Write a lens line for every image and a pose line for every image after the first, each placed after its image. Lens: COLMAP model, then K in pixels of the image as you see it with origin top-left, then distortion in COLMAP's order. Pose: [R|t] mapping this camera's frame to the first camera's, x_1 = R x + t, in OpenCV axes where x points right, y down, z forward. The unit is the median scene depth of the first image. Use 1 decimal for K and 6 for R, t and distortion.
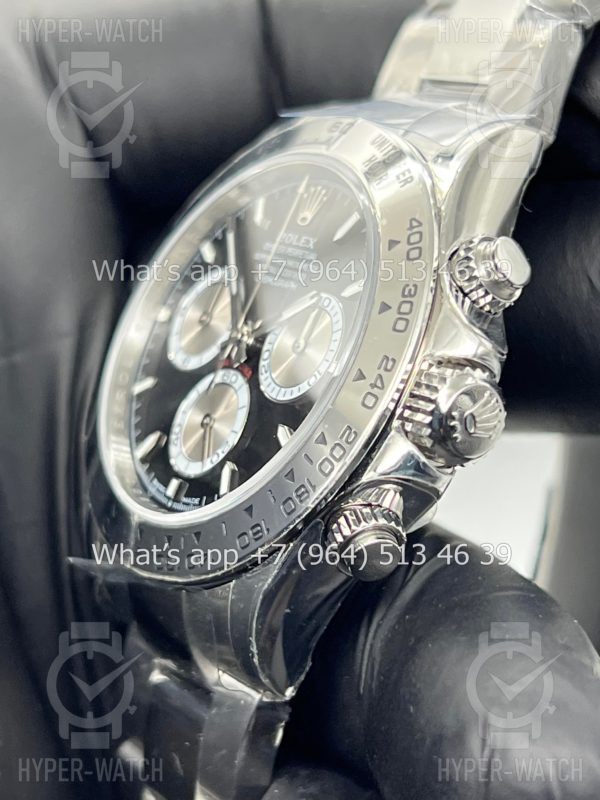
lens RADIAL K [[1893.9, 0, 296.3], [0, 1893.9, 398.0], [0, 0, 1]] dist [0.280788, 0.000000]
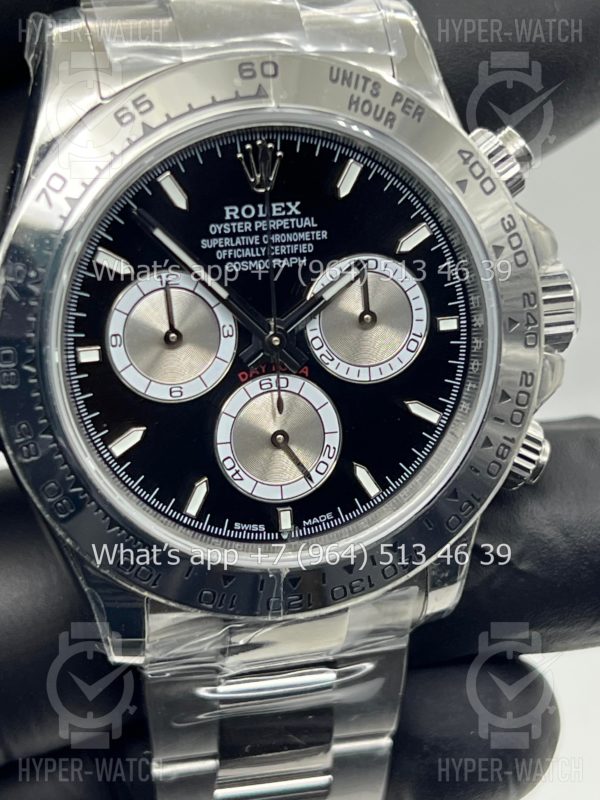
lens RADIAL K [[1893.9, 0, 284.6], [0, 1893.9, 391.6], [0, 0, 1]] dist [0.280788, 0.000000]
pose [[0.347489, -0.555383, 0.755514, -0.733400], [0.152805, 0.828492, 0.538750, -0.504101], [-0.925150, -0.071763, 0.372757, 0.680667]]
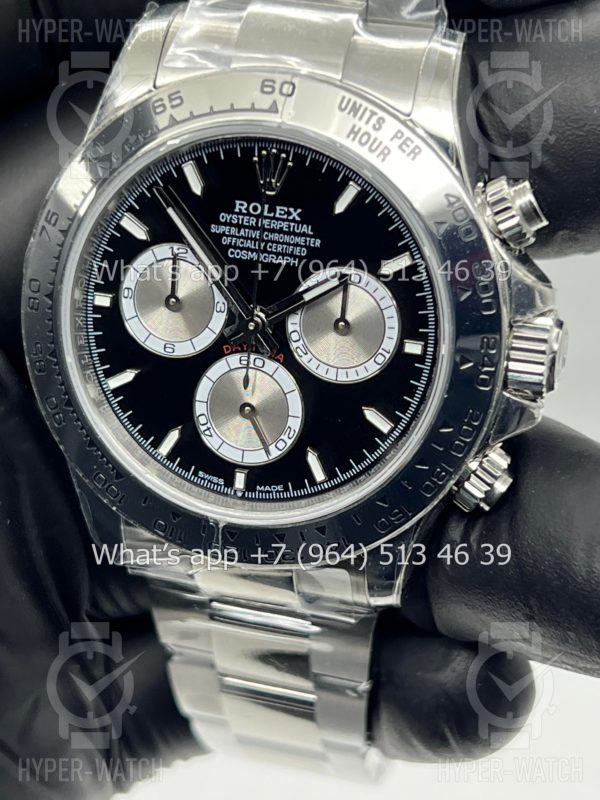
lens RADIAL K [[1893.9, 0, 301.4], [0, 1893.9, 401.1], [0, 0, 1]] dist [0.280788, 0.000000]
pose [[0.761507, -0.456939, 0.459689, -0.506361], [0.190187, 0.835532, 0.515476, -0.527268], [-0.619626, -0.305112, 0.723167, 0.249366]]
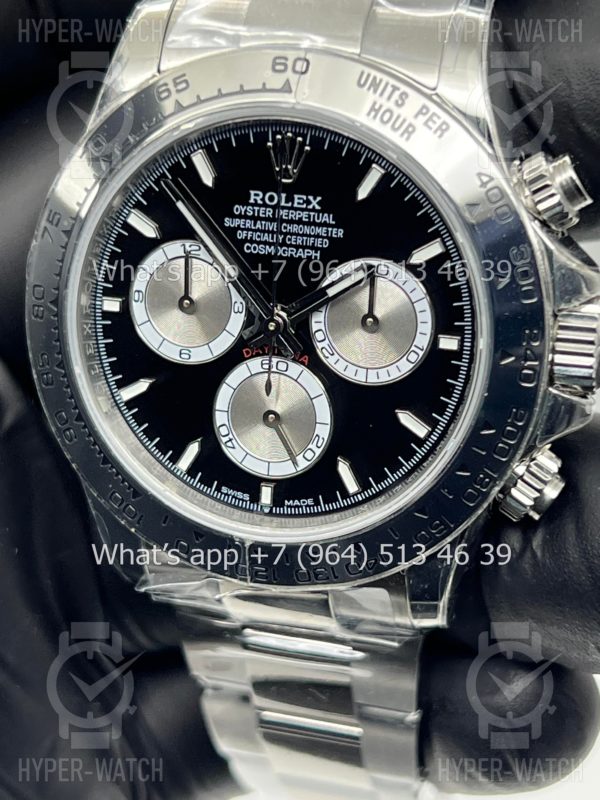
lens RADIAL K [[1893.9, 0, 306.4], [0, 1893.9, 392.4], [0, 0, 1]] dist [0.280788, 0.000000]
pose [[0.761897, -0.475113, 0.440204, -0.453694], [0.237439, 0.837210, 0.492648, -0.469690], [-0.602607, -0.270825, 0.750679, 0.294124]]
